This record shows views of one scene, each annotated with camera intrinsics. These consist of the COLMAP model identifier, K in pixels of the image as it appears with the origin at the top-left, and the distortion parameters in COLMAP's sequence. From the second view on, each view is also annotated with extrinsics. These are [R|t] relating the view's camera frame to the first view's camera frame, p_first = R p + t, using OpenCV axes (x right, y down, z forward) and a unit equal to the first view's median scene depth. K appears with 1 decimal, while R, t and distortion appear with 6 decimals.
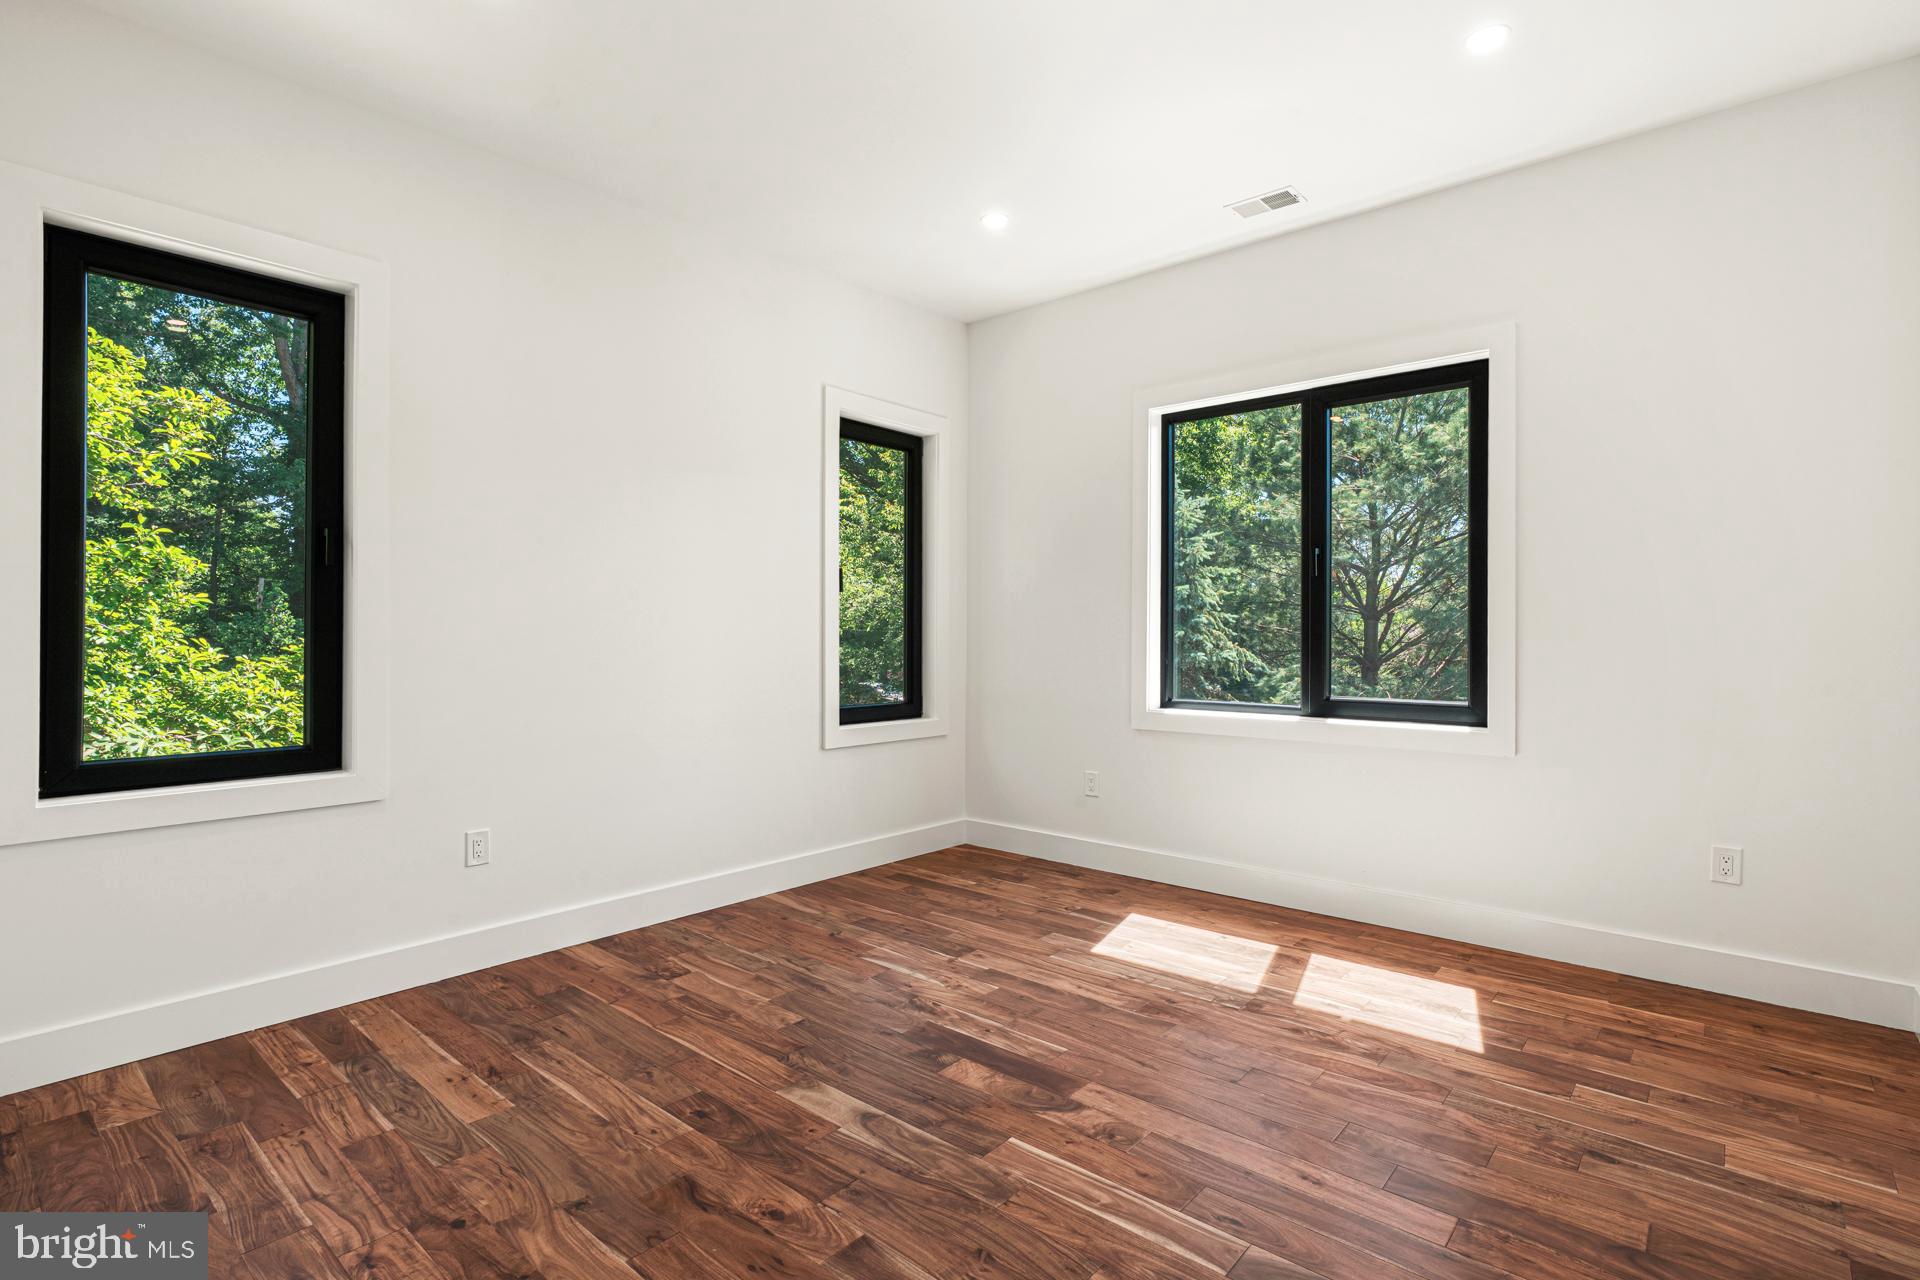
lens RADIAL K [[869.0, 0, 956.2], [0, 869.0, 645.6], [0, 0, 1]] dist [-0.006704, 0.004055]
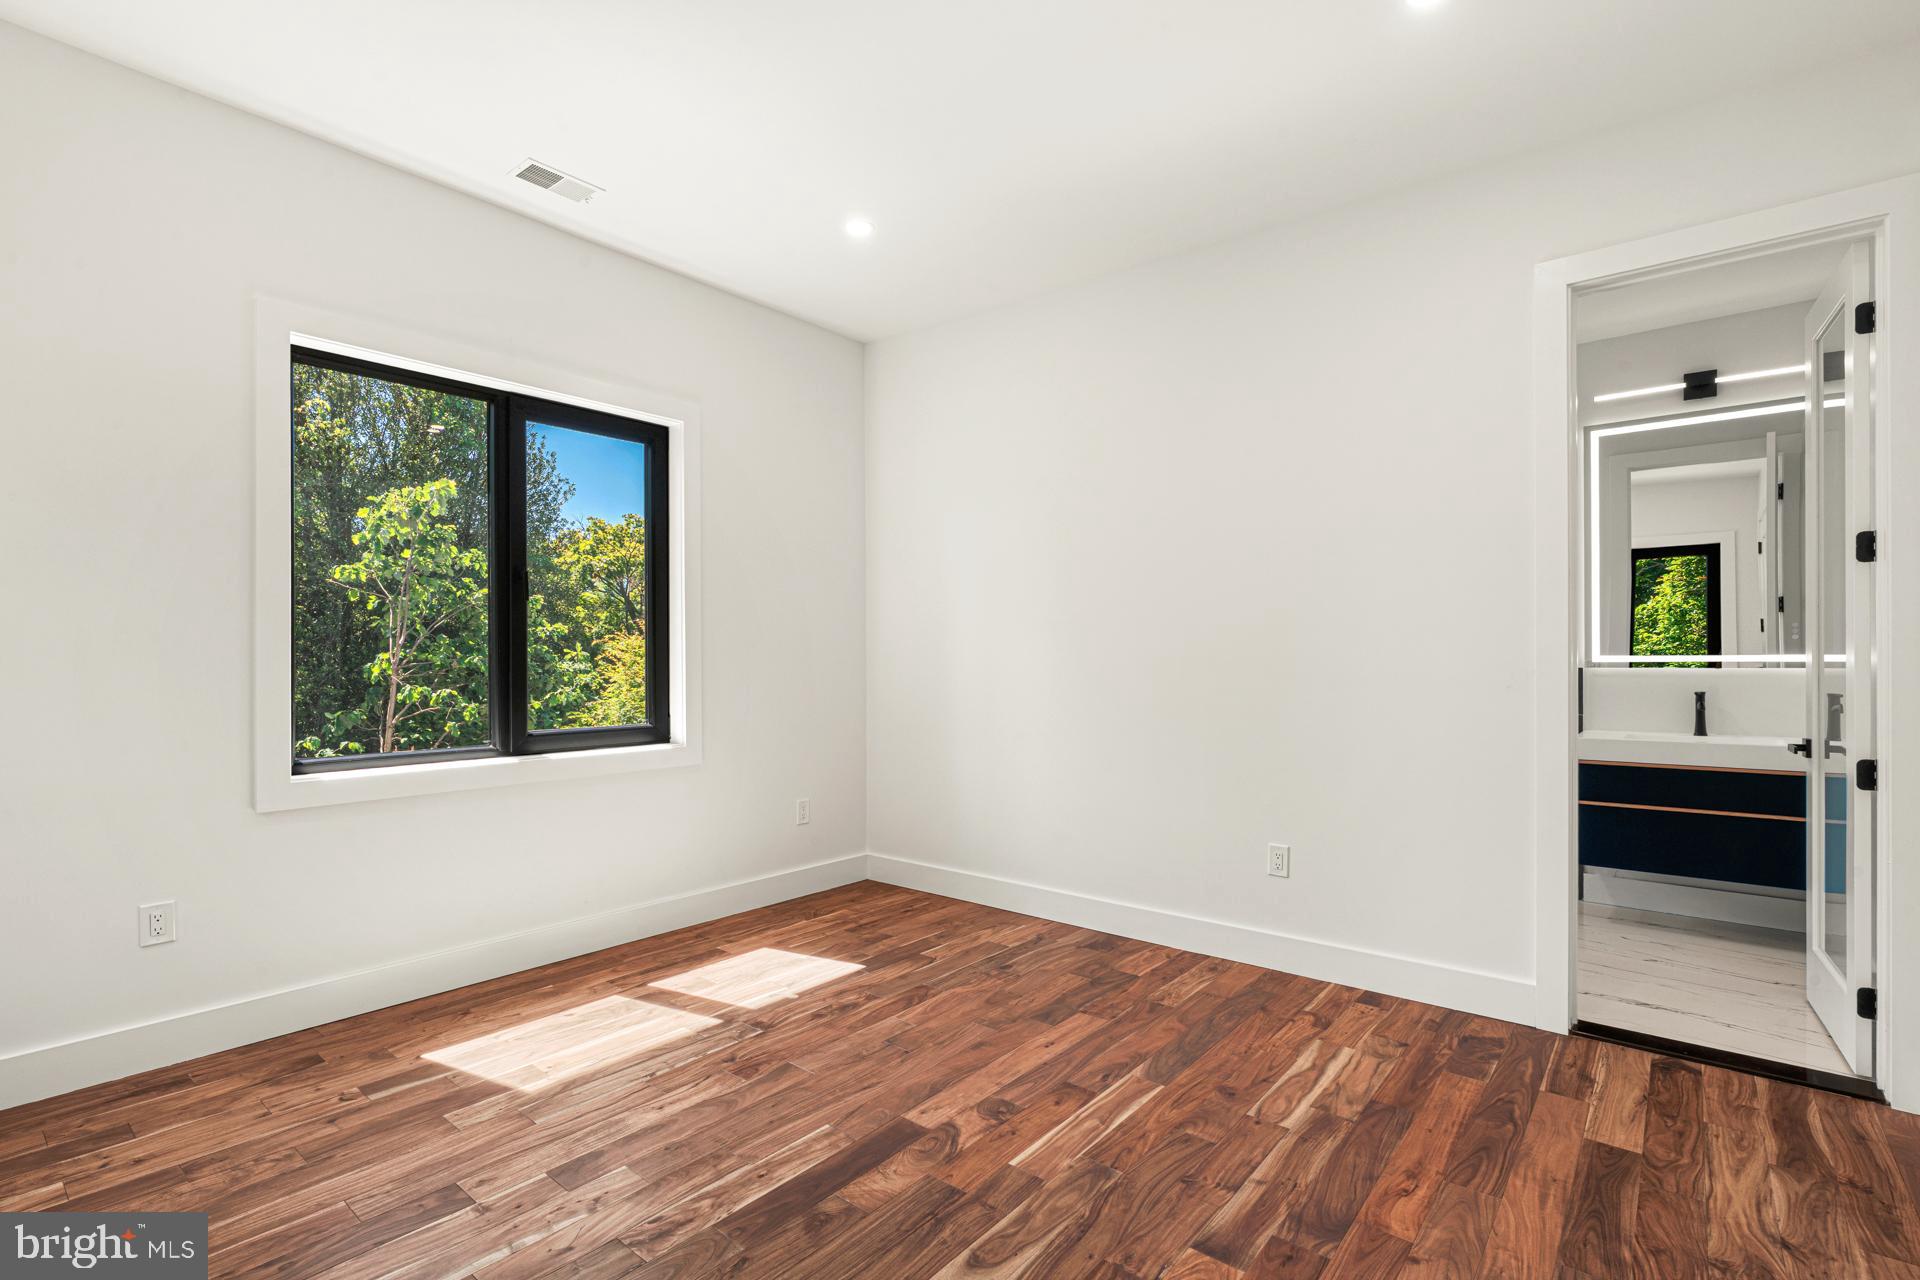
lens RADIAL K [[869.0, 0, 956.2], [0, 869.0, 645.6], [0, 0, 1]] dist [-0.006704, 0.004055]
pose [[0.017236, 0.012409, 0.999774, -0.645287], [0.014982, 0.999808, -0.012668, -0.015098], [-0.999739, 0.015197, 0.017046, 0.701742]]
